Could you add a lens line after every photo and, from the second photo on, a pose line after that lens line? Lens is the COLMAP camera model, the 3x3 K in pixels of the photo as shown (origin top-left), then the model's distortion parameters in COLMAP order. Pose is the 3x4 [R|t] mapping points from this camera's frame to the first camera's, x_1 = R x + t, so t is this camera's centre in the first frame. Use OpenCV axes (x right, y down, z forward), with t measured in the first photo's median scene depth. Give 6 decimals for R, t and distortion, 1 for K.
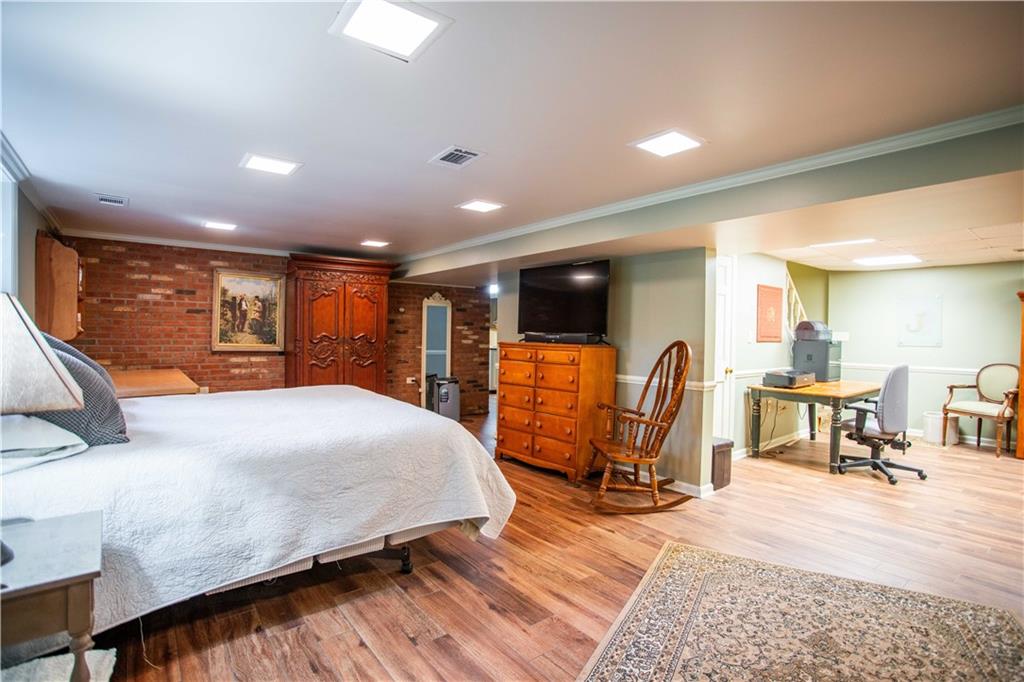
lens RADIAL K [[493.6, 0, 520.2], [0, 493.6, 339.9], [0, 0, 1]] dist [-0.053746, 0.012298]
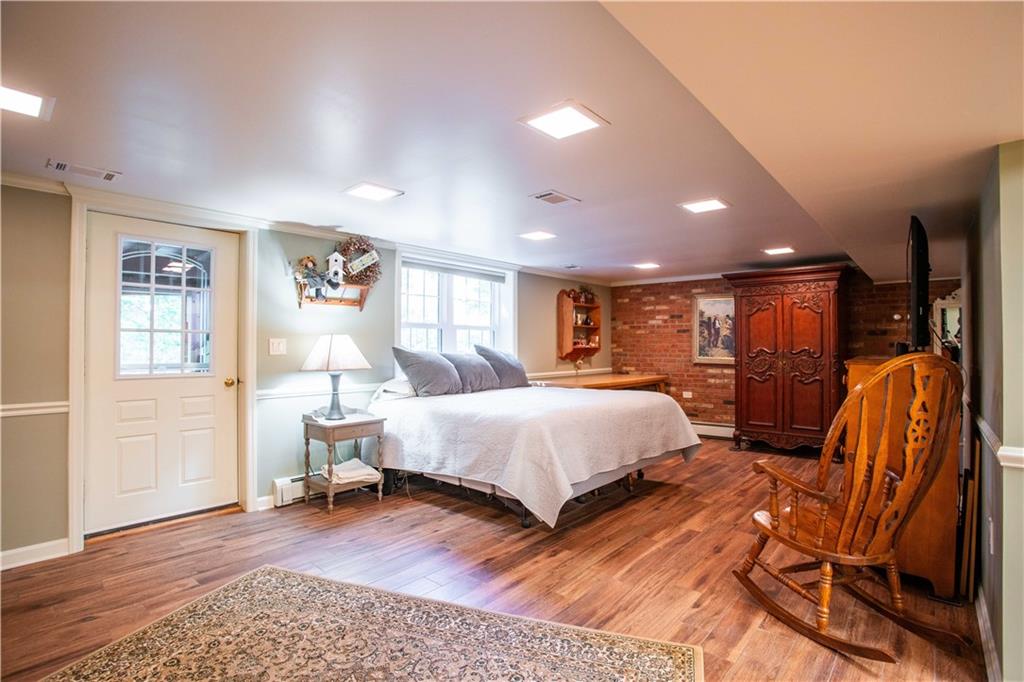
lens RADIAL K [[493.6, 0, 520.7], [0, 493.6, 342.5], [0, 0, 1]] dist [-0.053746, 0.012298]
pose [[0.189203, -0.019968, -0.981735, 0.523407], [-0.010477, 0.999695, -0.022353, 0.003770], [0.981882, 0.014515, 0.188936, 0.354130]]
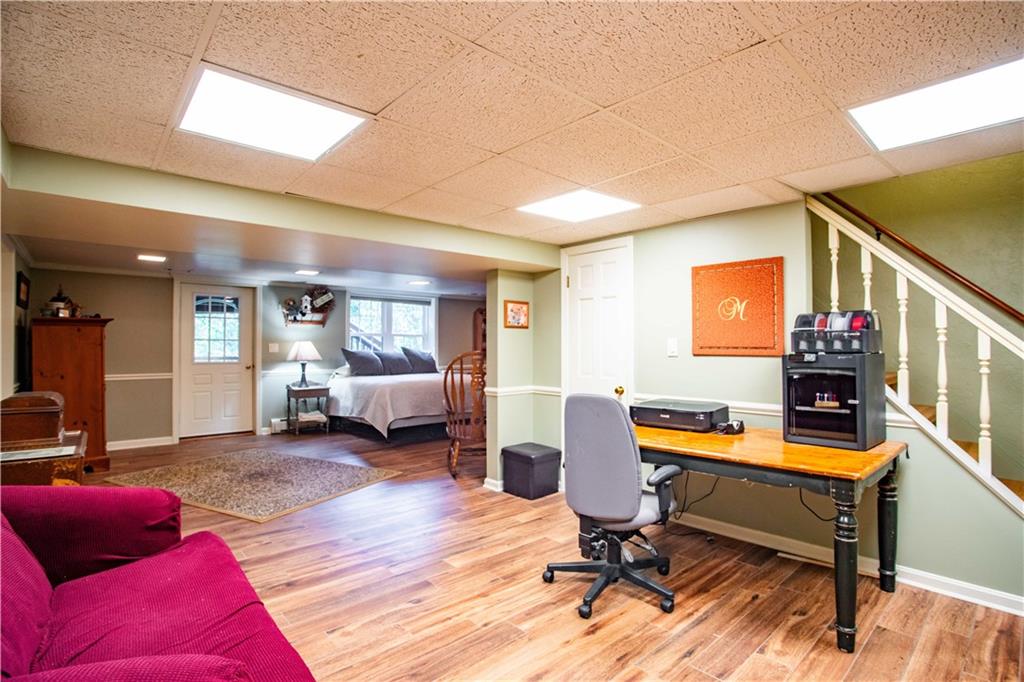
lens RADIAL K [[493.6, 0, 513.6], [0, 493.6, 341.2], [0, 0, 1]] dist [-0.053746, 0.012298]
pose [[0.054891, -0.024551, -0.998190, 1.130248], [-0.012735, 0.999599, -0.025286, 0.004761], [0.998411, 0.014100, 0.054556, 0.727197]]
